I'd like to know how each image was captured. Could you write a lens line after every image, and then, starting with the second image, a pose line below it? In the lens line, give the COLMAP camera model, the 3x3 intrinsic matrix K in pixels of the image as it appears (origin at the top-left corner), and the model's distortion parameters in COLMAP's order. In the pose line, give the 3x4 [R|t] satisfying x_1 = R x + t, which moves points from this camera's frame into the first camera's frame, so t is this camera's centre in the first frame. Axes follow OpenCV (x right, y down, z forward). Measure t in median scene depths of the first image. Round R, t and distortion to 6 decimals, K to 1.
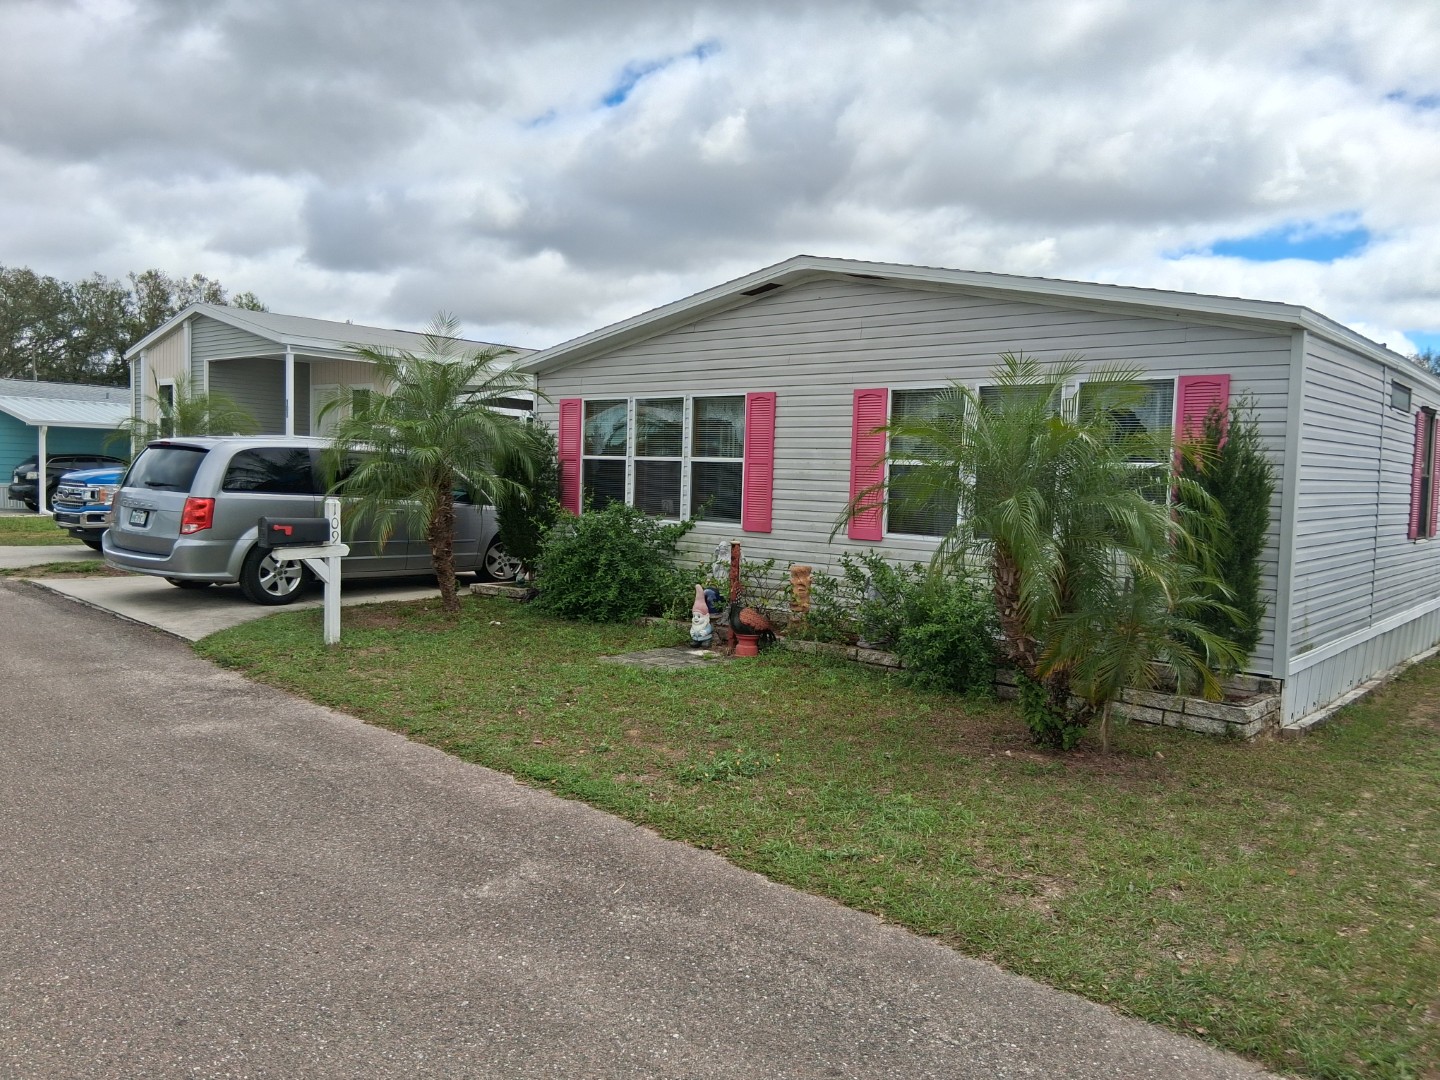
lens RADIAL K [[1082.7, 0, 714.5], [0, 1082.7, 537.3], [0, 0, 1]] dist [0.119542, -0.203952]
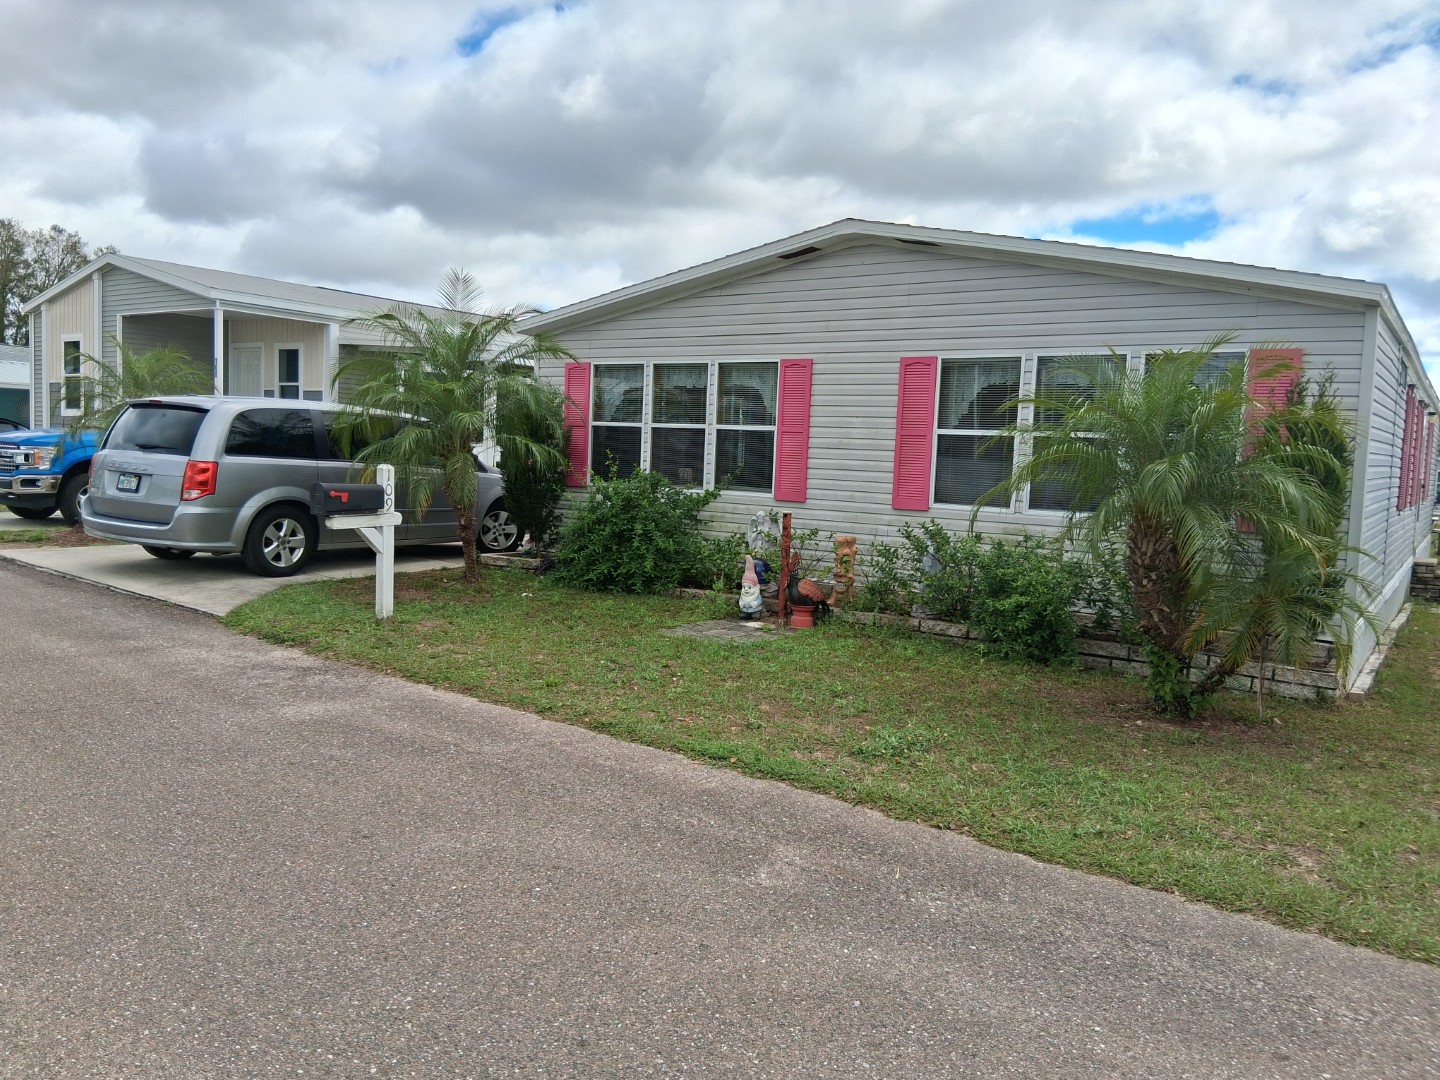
lens RADIAL K [[1082.7, 0, 714.5], [0, 1082.7, 537.3], [0, 0, 1]] dist [0.119542, -0.203952]
pose [[0.994210, 0.000892, 0.107452, -0.146866], [-0.003852, 0.999619, 0.027338, 0.000902], [-0.107387, -0.027594, 0.993834, 0.031151]]
